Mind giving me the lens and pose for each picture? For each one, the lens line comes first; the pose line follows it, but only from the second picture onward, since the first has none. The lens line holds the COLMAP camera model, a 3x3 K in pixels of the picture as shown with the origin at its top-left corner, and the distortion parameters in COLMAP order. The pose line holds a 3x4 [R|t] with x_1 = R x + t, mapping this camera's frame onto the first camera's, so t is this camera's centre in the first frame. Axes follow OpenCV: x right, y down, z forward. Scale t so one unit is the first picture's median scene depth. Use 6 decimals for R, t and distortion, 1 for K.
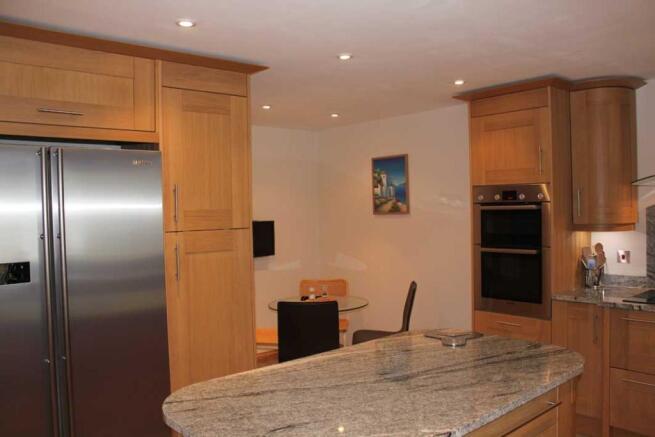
lens RADIAL K [[532.8, 0, 327.5], [0, 532.8, 218.5], [0, 0, 1]] dist [-0.104231, 0.001973]
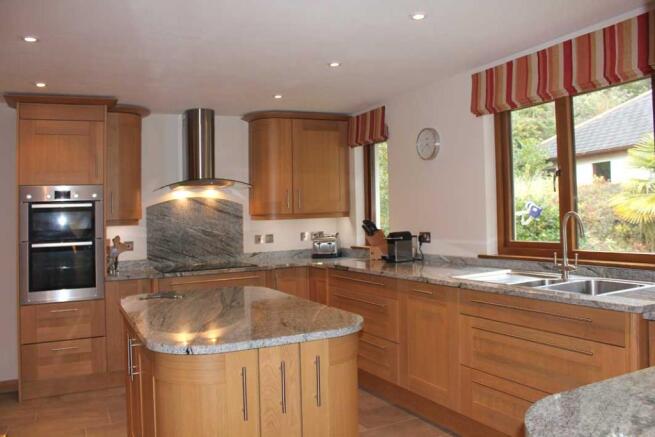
lens RADIAL K [[532.8, 0, 327.5], [0, 532.8, 218.5], [0, 0, 1]] dist [-0.104231, 0.001973]
pose [[0.233309, 0.004074, 0.972394, -0.609732], [0.047679, 0.998740, -0.015624, 0.051768], [-0.971233, 0.050008, 0.232821, 0.214406]]
